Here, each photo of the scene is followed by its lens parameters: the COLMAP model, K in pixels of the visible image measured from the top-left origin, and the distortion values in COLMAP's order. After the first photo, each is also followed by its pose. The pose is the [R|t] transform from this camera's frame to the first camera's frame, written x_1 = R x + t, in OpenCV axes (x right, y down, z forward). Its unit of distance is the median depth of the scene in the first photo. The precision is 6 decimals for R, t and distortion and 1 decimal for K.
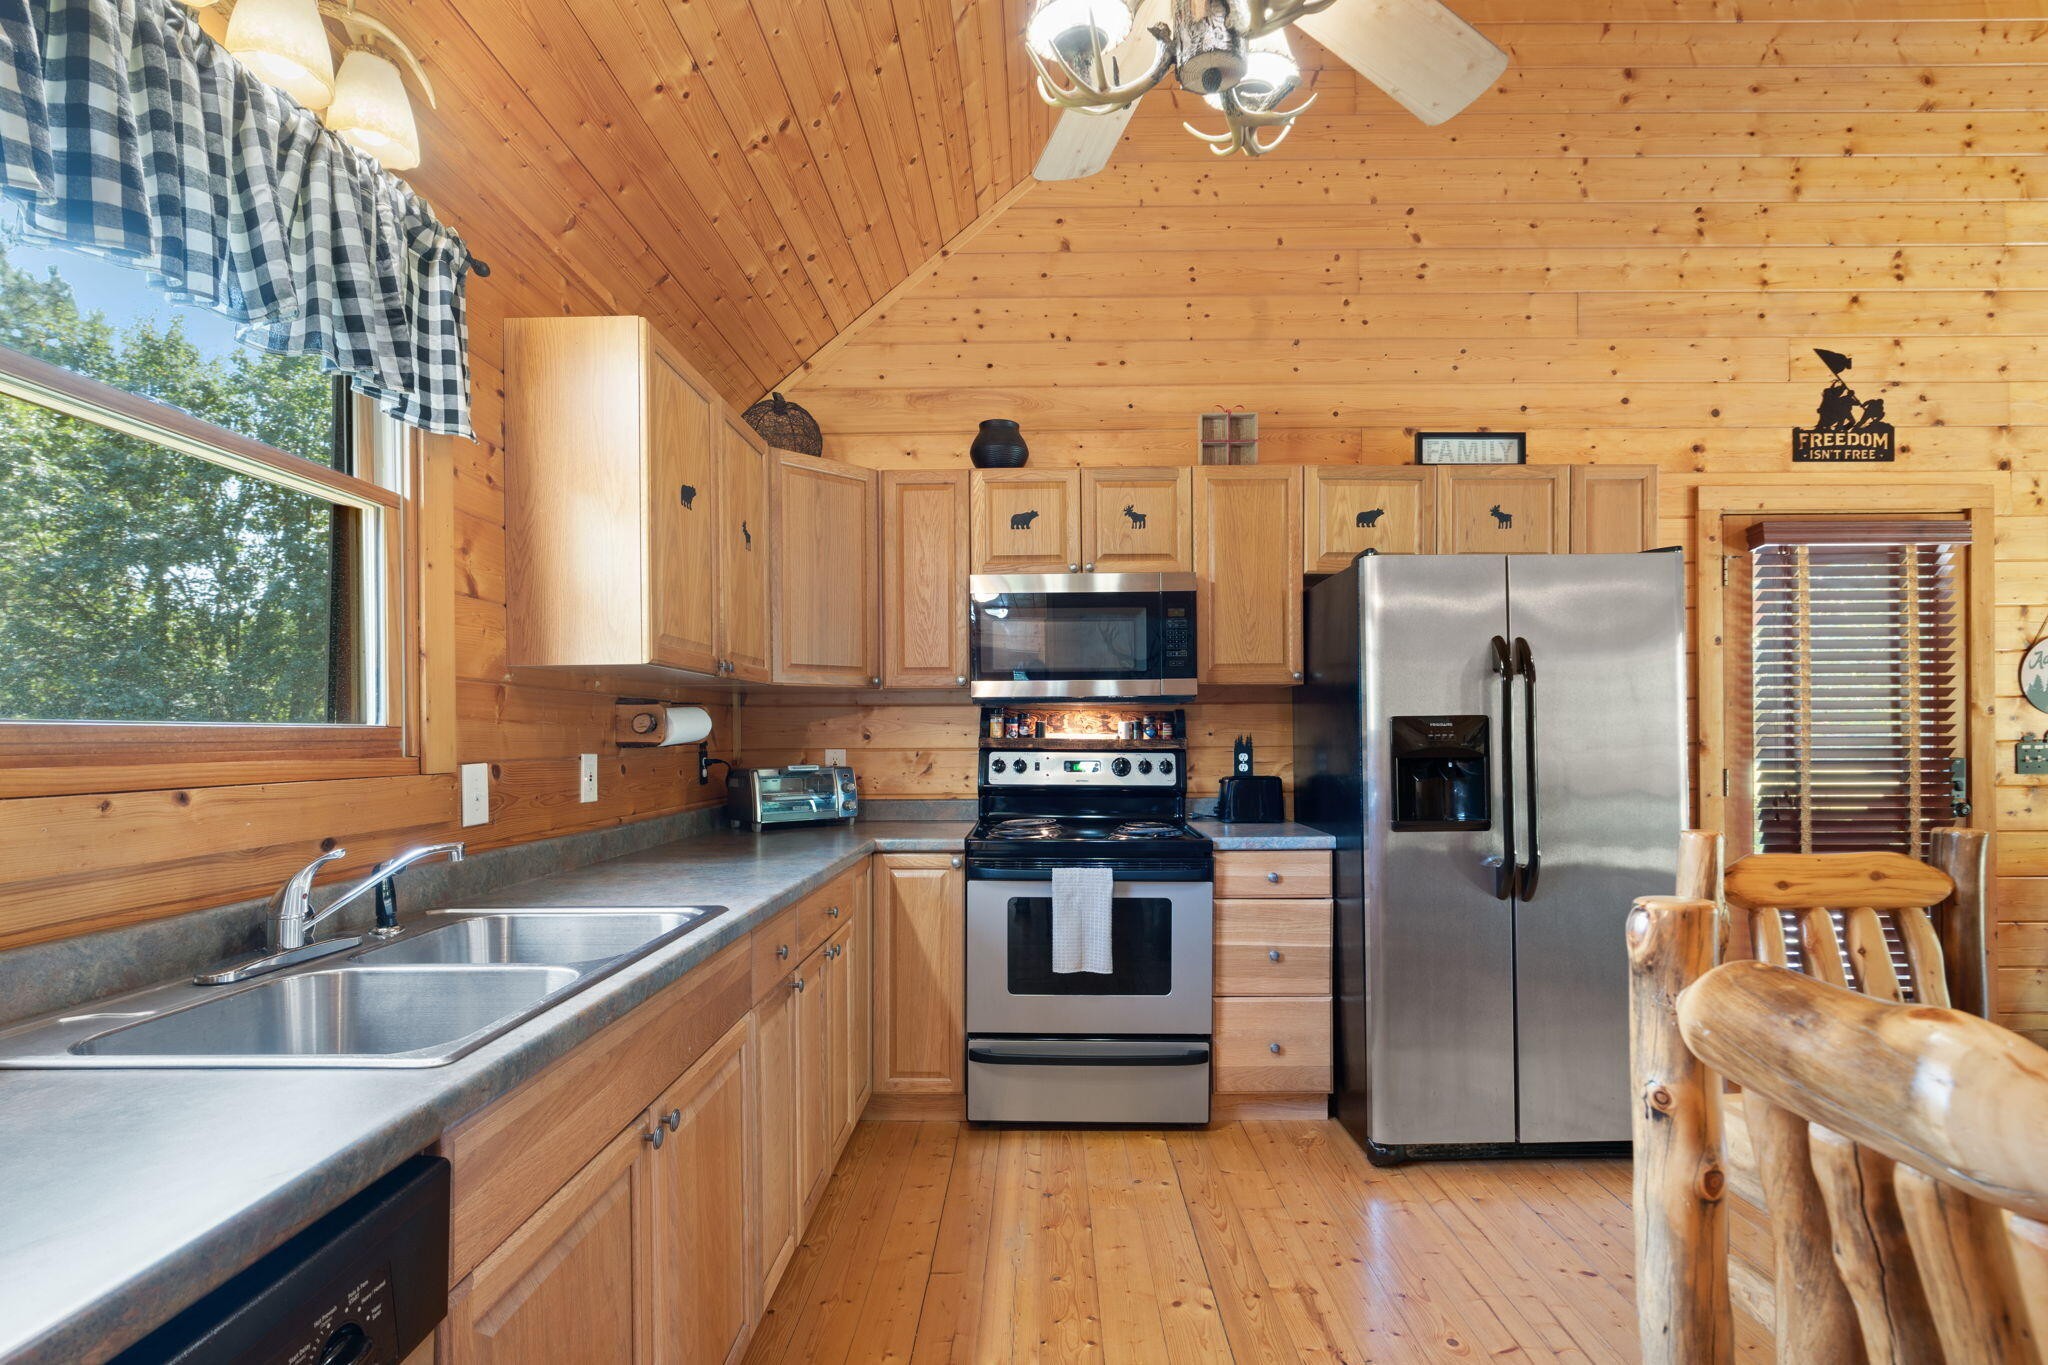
lens RADIAL K [[930.8, 0, 1047.3], [0, 930.8, 738.0], [0, 0, 1]] dist [-0.008223, 0.000838]
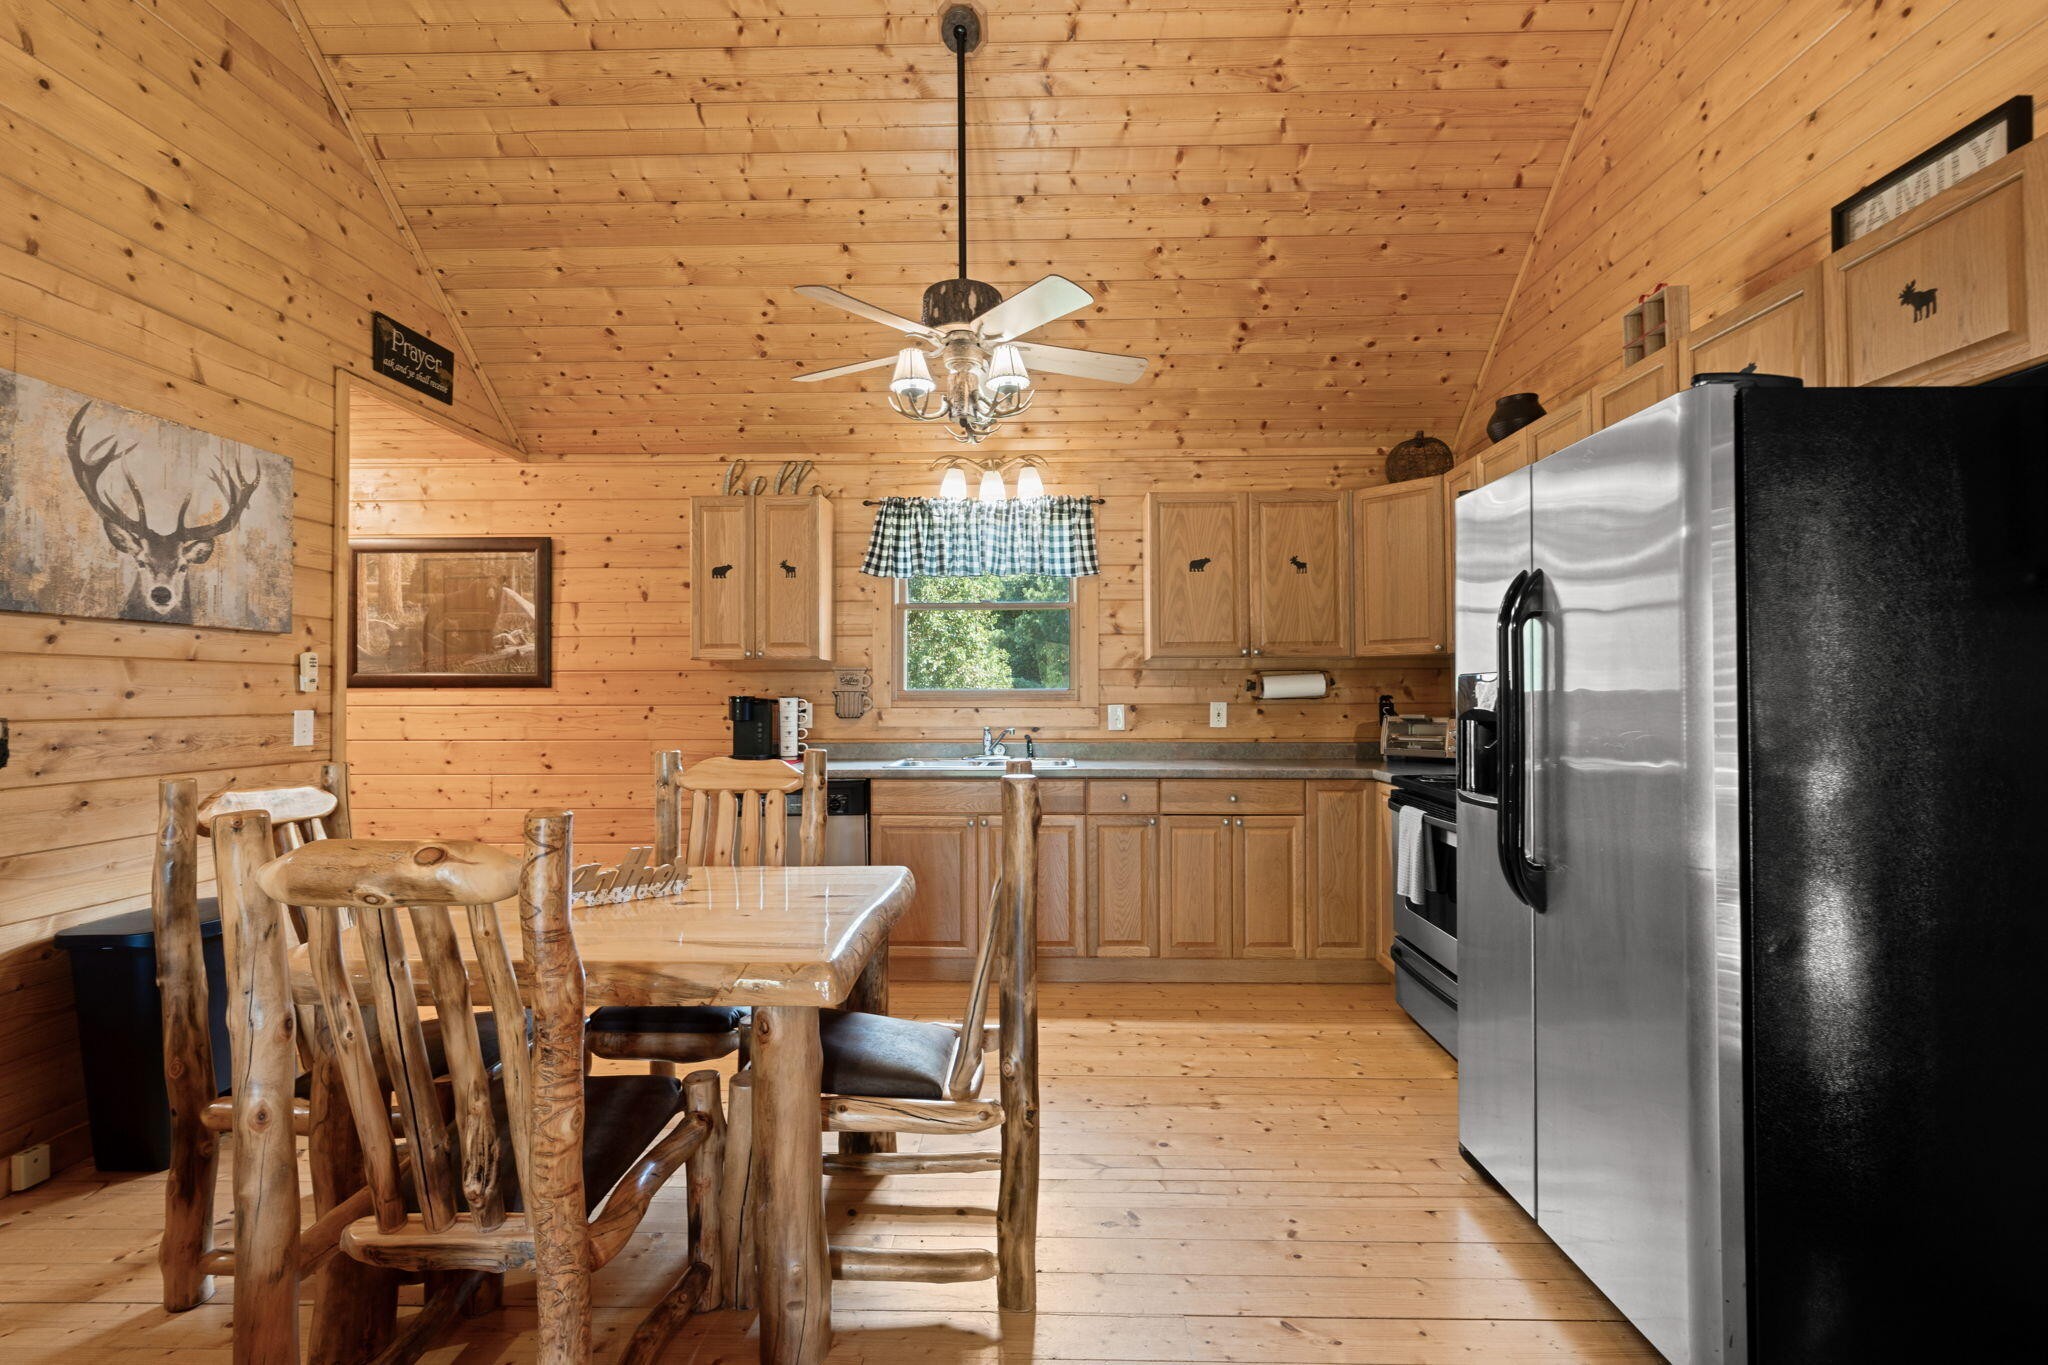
lens RADIAL K [[930.8, 0, 1019.3], [0, 930.8, 686.2], [0, 0, 1]] dist [-0.008223, 0.000838]
pose [[-0.020798, -0.002721, -0.999780, 1.407573], [0.003384, 0.999990, -0.002792, -0.011147], [0.999778, -0.003442, -0.020789, 0.636582]]
